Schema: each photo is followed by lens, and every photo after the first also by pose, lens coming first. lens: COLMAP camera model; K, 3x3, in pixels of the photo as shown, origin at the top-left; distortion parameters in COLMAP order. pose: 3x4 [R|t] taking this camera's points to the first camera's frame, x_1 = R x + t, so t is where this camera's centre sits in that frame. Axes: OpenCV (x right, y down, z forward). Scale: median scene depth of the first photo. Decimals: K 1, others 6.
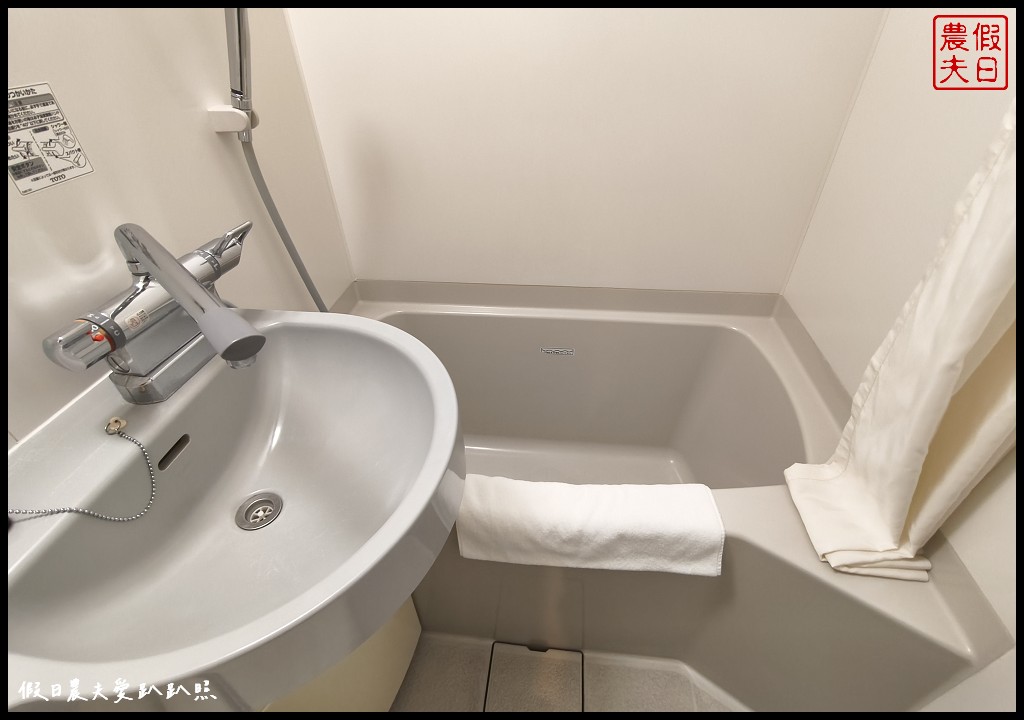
lens RADIAL K [[467.6, 0, 513.0], [0, 467.6, 362.3], [0, 0, 1]] dist [-0.000941, -0.000569]
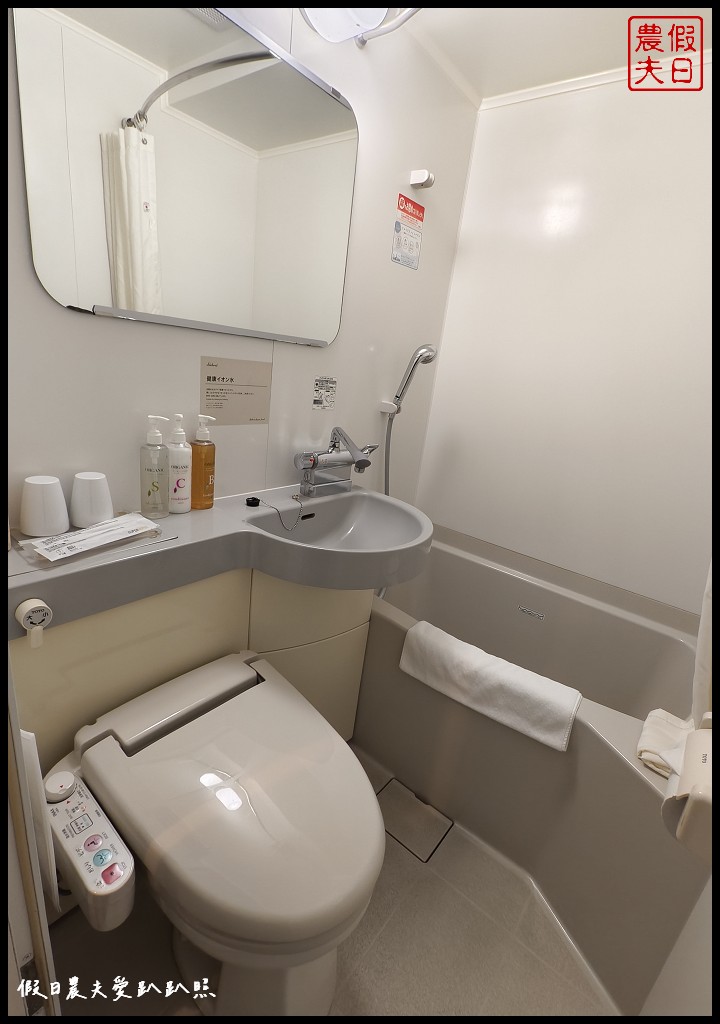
lens RADIAL K [[467.6, 0, 357.6], [0, 467.6, 514.5], [0, 0, 1]] dist [-0.000941, -0.000569]
pose [[0.835623, 0.288905, -0.467193, 0.381207], [-0.435953, 0.866240, -0.244078, 0.455348], [0.334185, 0.407631, 0.849798, -0.611621]]
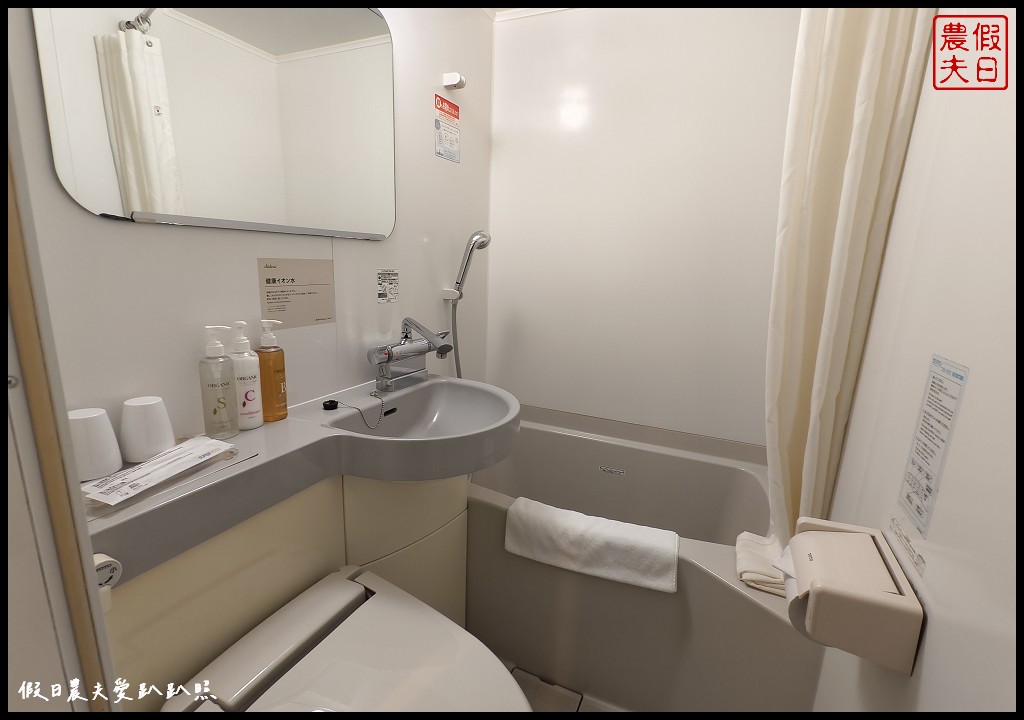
lens RADIAL K [[467.6, 0, 513.0], [0, 467.6, 362.3], [0, 0, 1]] dist [-0.000941, -0.000569]
pose [[0.949956, 0.124108, -0.286671, 0.298728], [-0.234985, 0.888566, -0.393996, 0.513186], [0.205828, 0.441642, 0.873262, -0.641080]]
